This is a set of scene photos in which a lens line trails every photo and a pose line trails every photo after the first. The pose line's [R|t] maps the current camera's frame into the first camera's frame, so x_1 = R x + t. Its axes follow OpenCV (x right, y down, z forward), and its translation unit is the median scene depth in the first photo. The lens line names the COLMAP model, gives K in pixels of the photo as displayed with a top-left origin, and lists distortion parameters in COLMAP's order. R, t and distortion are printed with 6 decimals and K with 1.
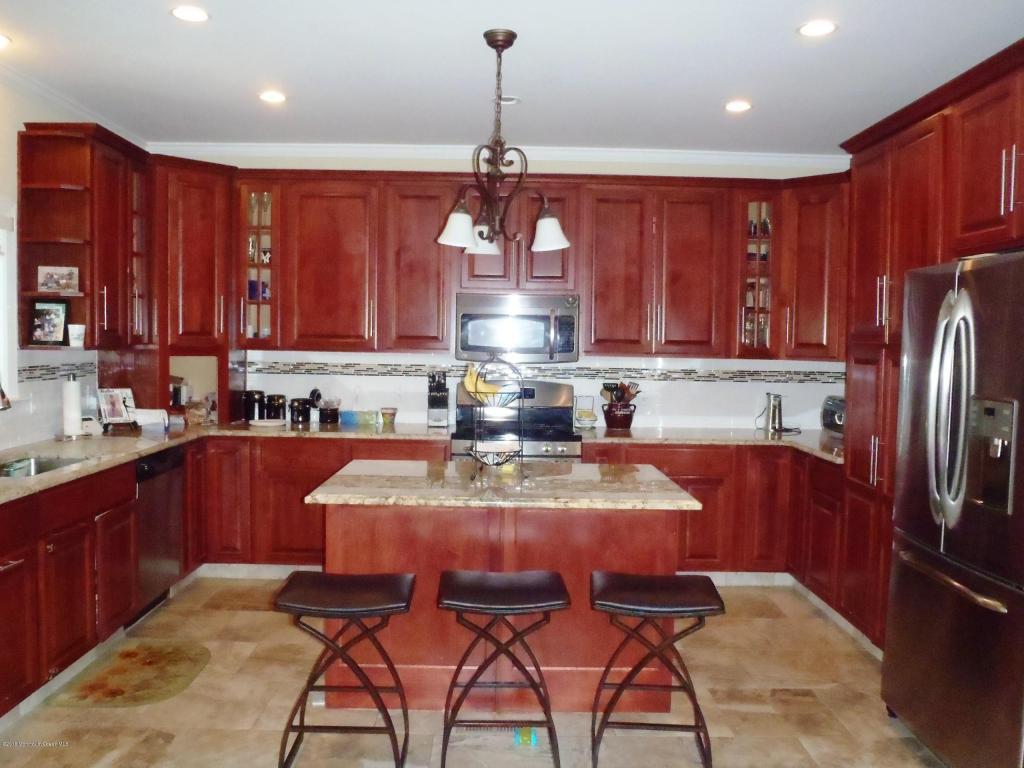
lens RADIAL K [[848.0, 0, 512.1], [0, 848.0, 383.2], [0, 0, 1]] dist [-0.079206, 0.034774]
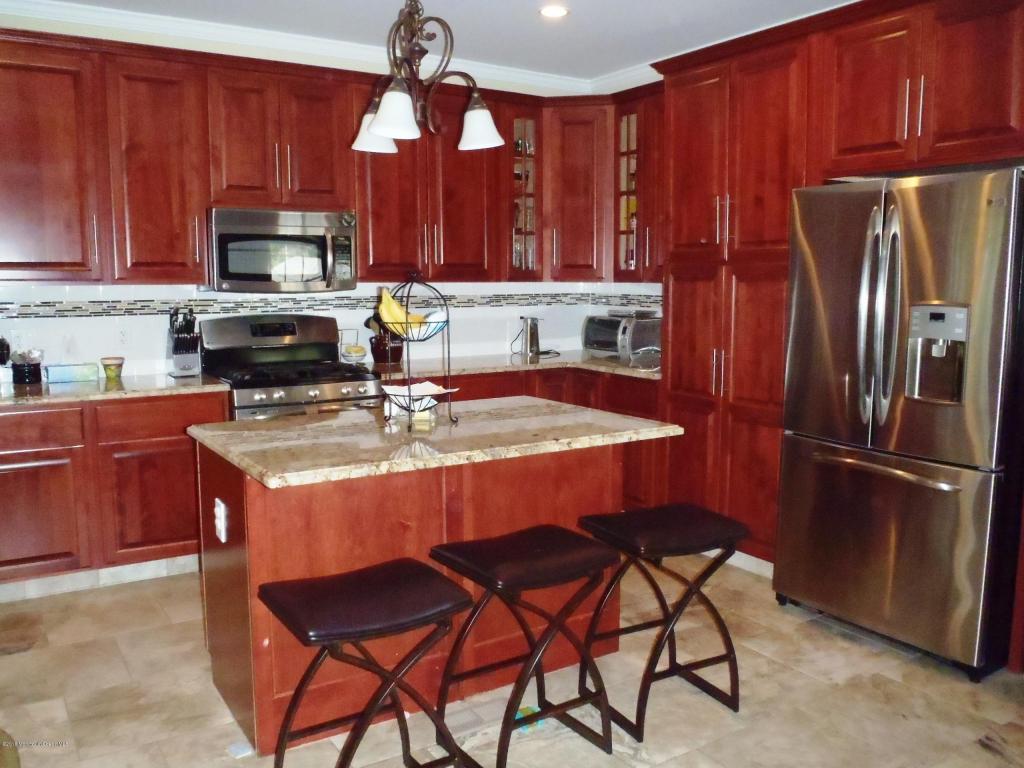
lens RADIAL K [[848.0, 0, 508.3], [0, 848.0, 386.2], [0, 0, 1]] dist [-0.079206, 0.034774]
pose [[0.847280, -0.084818, 0.524330, -0.255616], [0.042164, 0.994793, 0.092788, -0.000343], [-0.529470, -0.056510, 0.846444, 0.176187]]
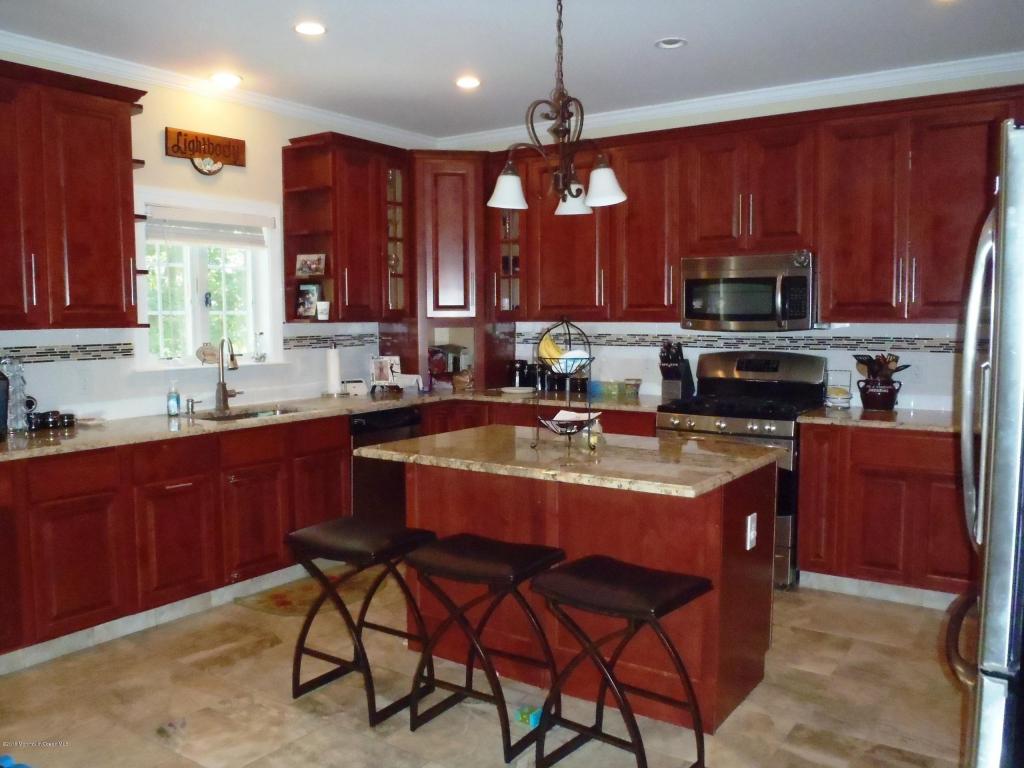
lens RADIAL K [[848.0, 0, 511.4], [0, 848.0, 384.7], [0, 0, 1]] dist [-0.079206, 0.034774]
pose [[0.818194, 0.025913, -0.574358, 0.321406], [-0.009963, 0.999473, 0.030900, 0.007516], [0.574856, -0.019560, 0.818021, 0.123462]]
